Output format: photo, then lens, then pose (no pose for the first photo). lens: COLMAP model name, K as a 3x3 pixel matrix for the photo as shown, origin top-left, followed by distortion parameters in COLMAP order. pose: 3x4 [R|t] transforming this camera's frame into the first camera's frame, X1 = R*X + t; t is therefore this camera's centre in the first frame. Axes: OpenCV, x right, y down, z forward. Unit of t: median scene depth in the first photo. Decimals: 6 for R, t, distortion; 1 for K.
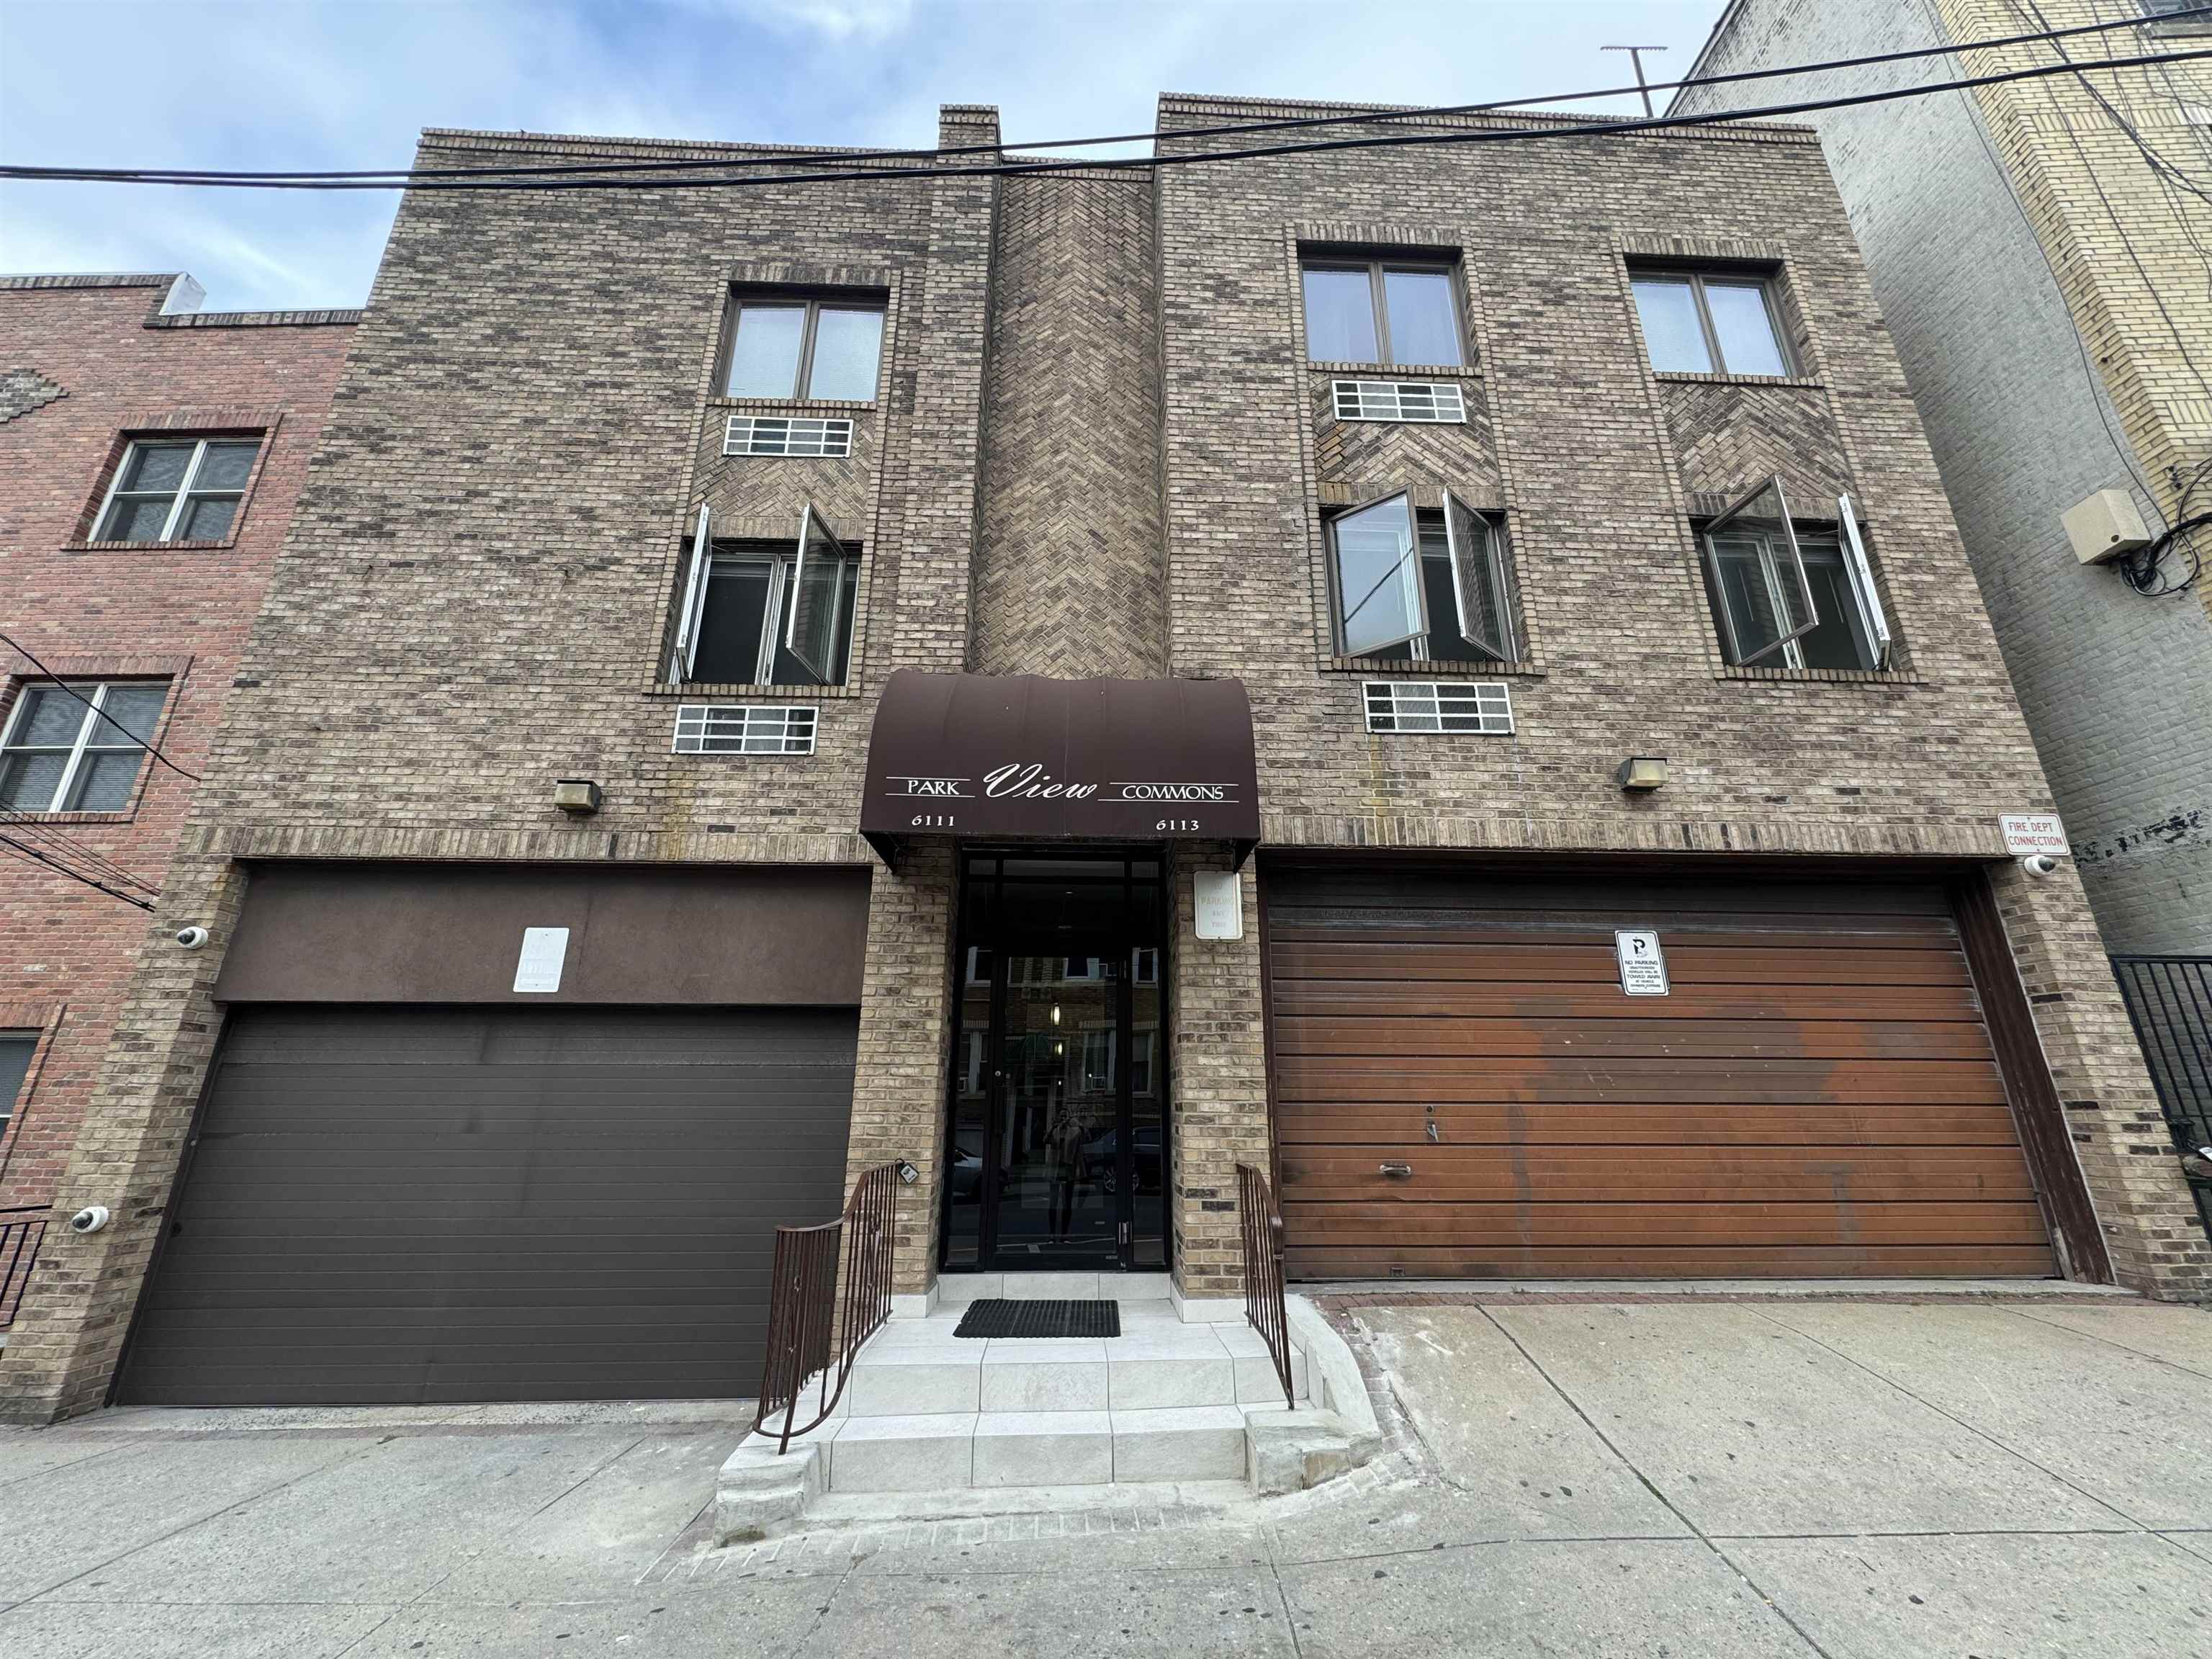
lens RADIAL K [[885.2, 0, 1107.7], [0, 885.2, 826.8], [0, 0, 1]] dist [-0.000768, -0.000067]
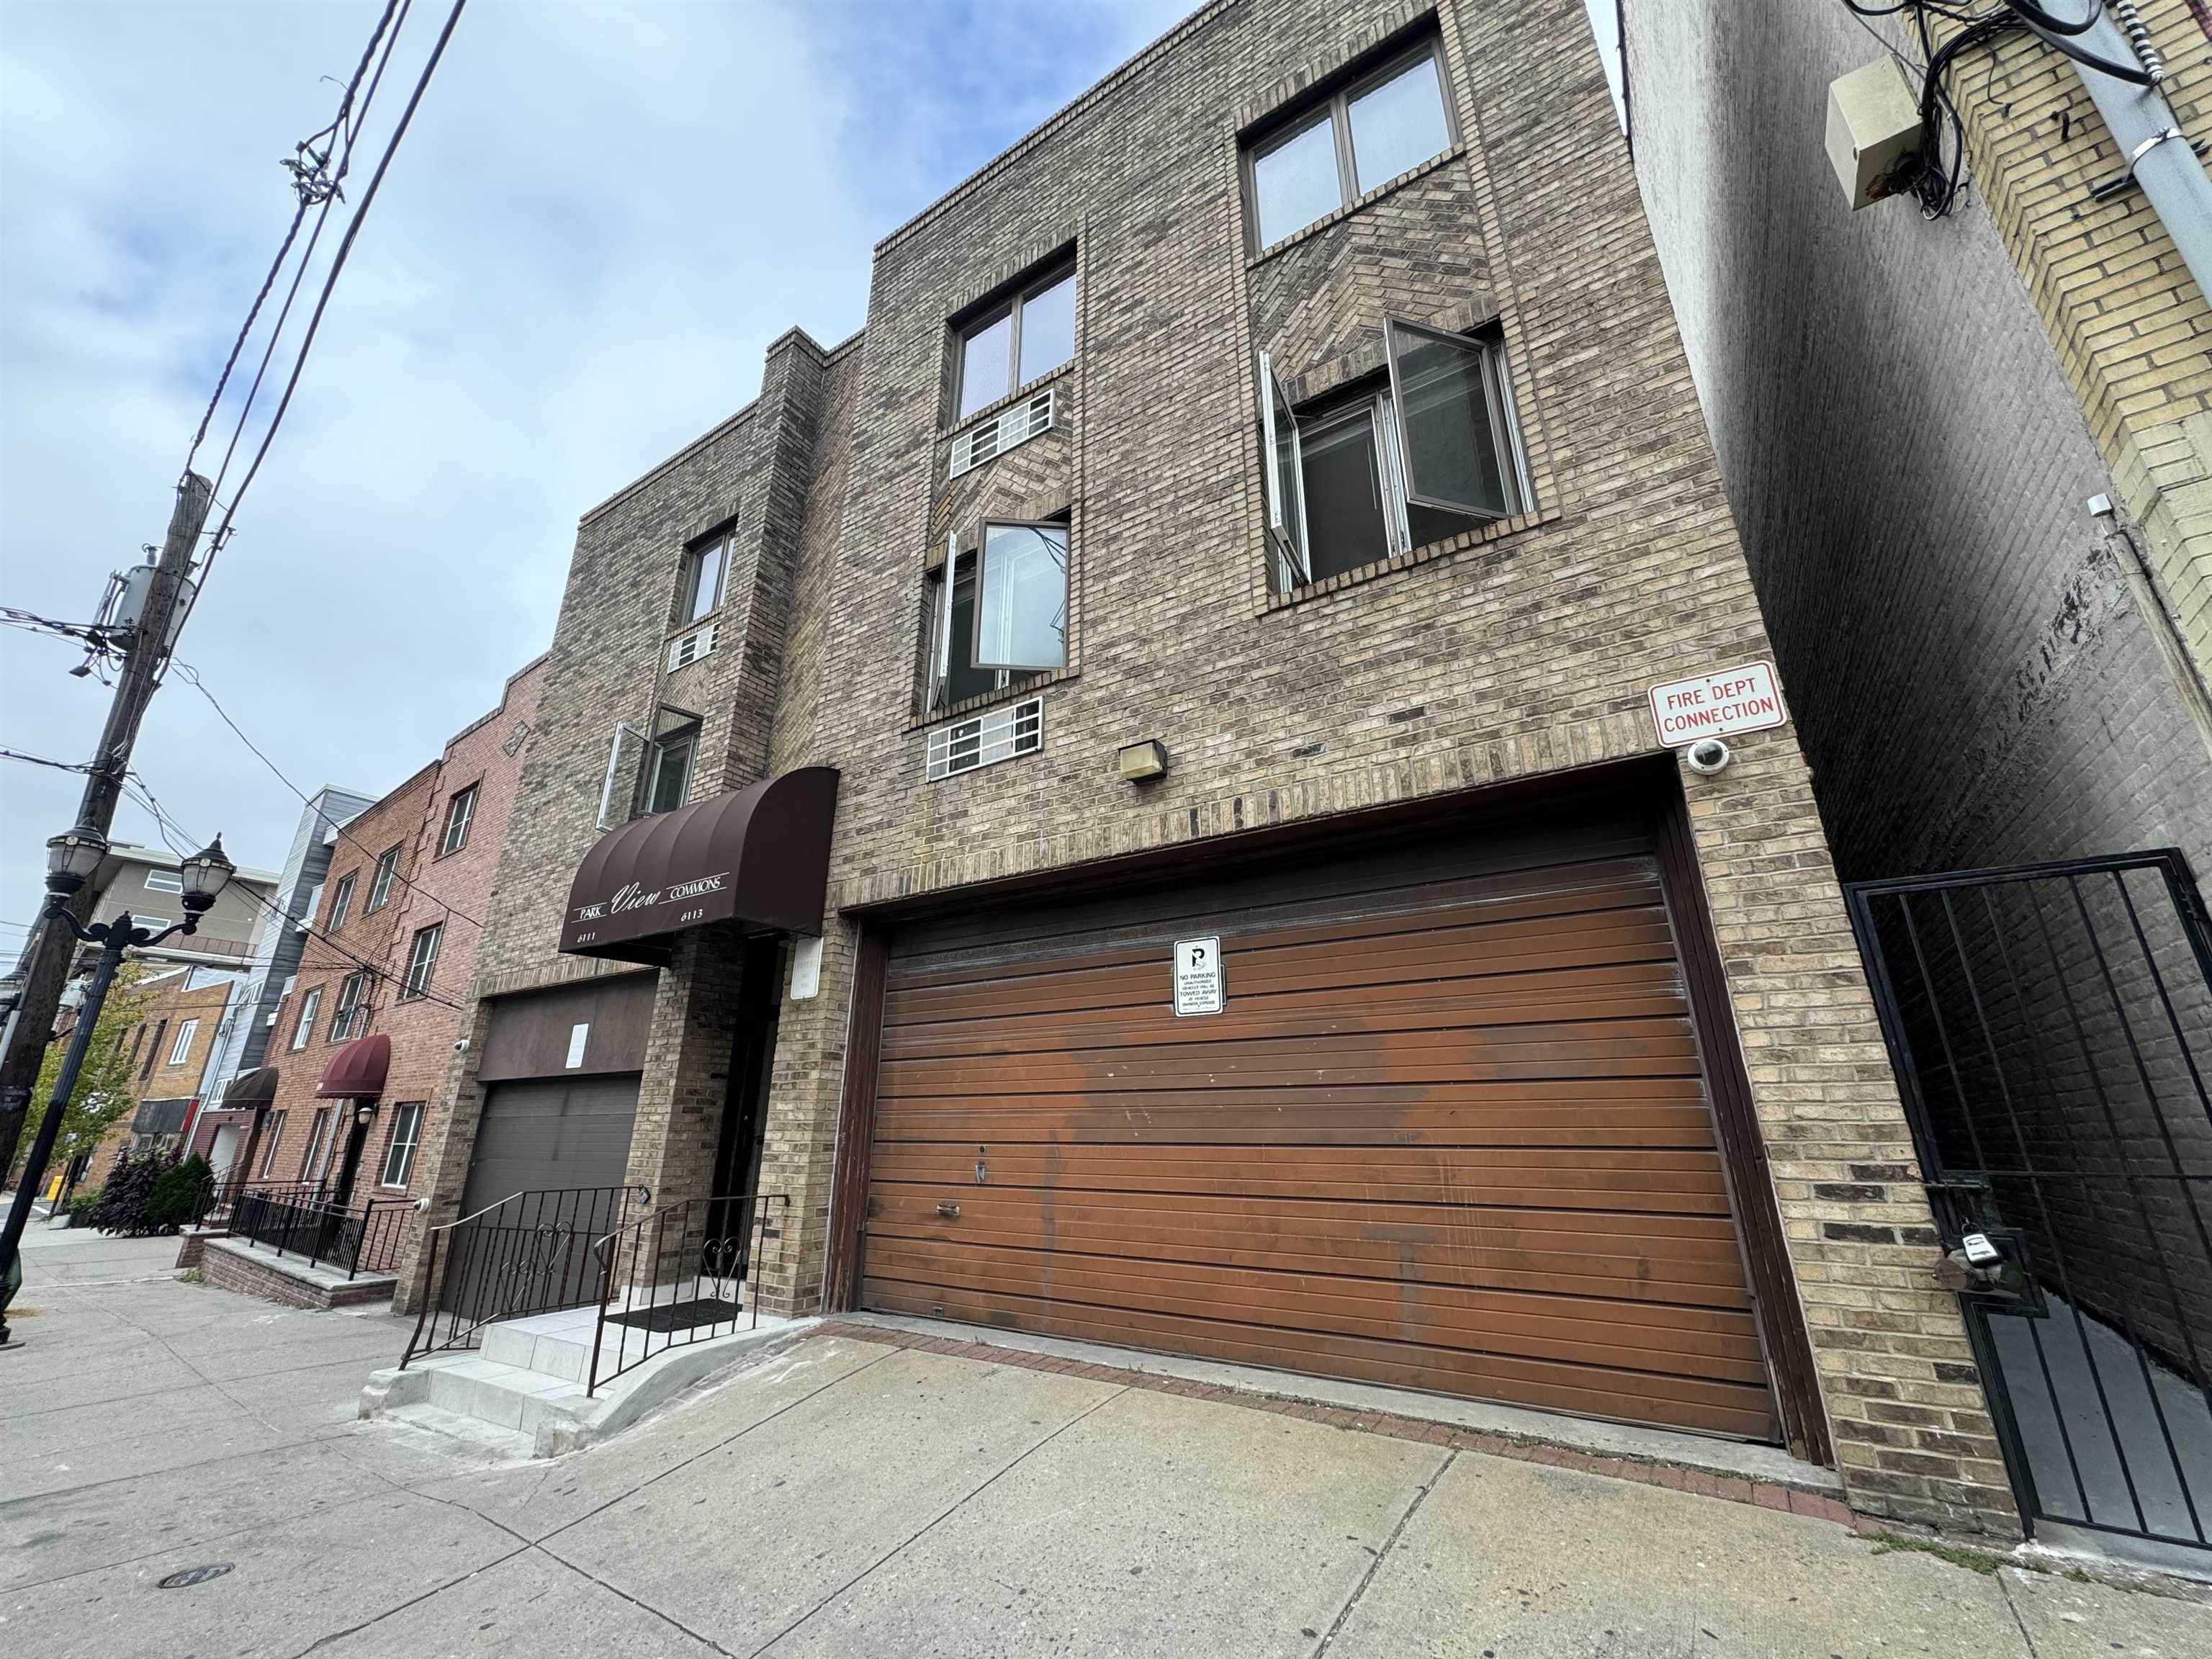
lens RADIAL K [[885.2, 0, 1102.6], [0, 885.2, 827.4], [0, 0, 1]] dist [-0.000768, -0.000067]
pose [[0.812392, -0.193168, -0.550186, 1.045262], [0.179168, 0.980583, -0.079723, 0.066216], [0.554903, -0.033810, 0.831228, 0.253240]]
